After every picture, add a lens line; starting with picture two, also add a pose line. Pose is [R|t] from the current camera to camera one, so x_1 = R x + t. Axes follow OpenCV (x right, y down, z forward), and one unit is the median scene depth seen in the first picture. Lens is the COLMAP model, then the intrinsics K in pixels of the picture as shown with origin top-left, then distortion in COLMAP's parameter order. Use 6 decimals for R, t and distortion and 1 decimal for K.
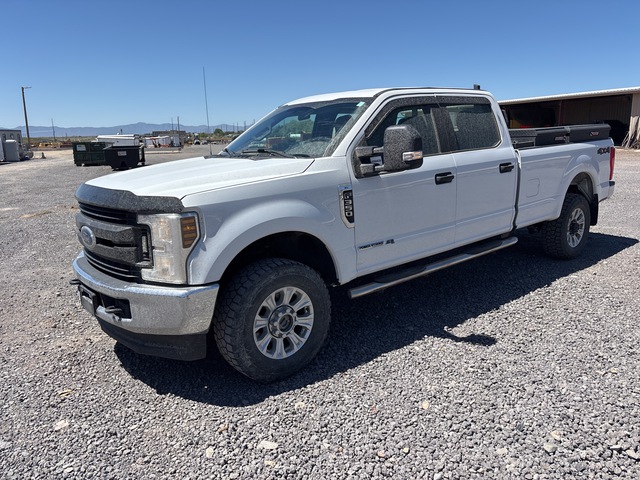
lens RADIAL K [[507.8, 0, 320.0], [0, 507.8, 240.0], [0, 0, 1]] dist [0.013931, -0.000462]
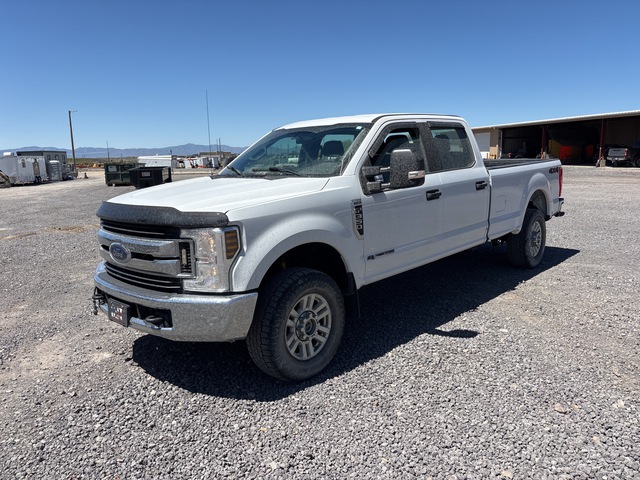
lens RADIAL K [[507.8, 0, 320.0], [0, 507.8, 240.0], [0, 0, 1]] dist [0.013931, -0.000462]
pose [[0.993423, -0.018652, 0.112973, -0.155044], [0.023431, 0.998879, -0.041123, 0.020092], [-0.112080, 0.043500, 0.992747, -0.085329]]
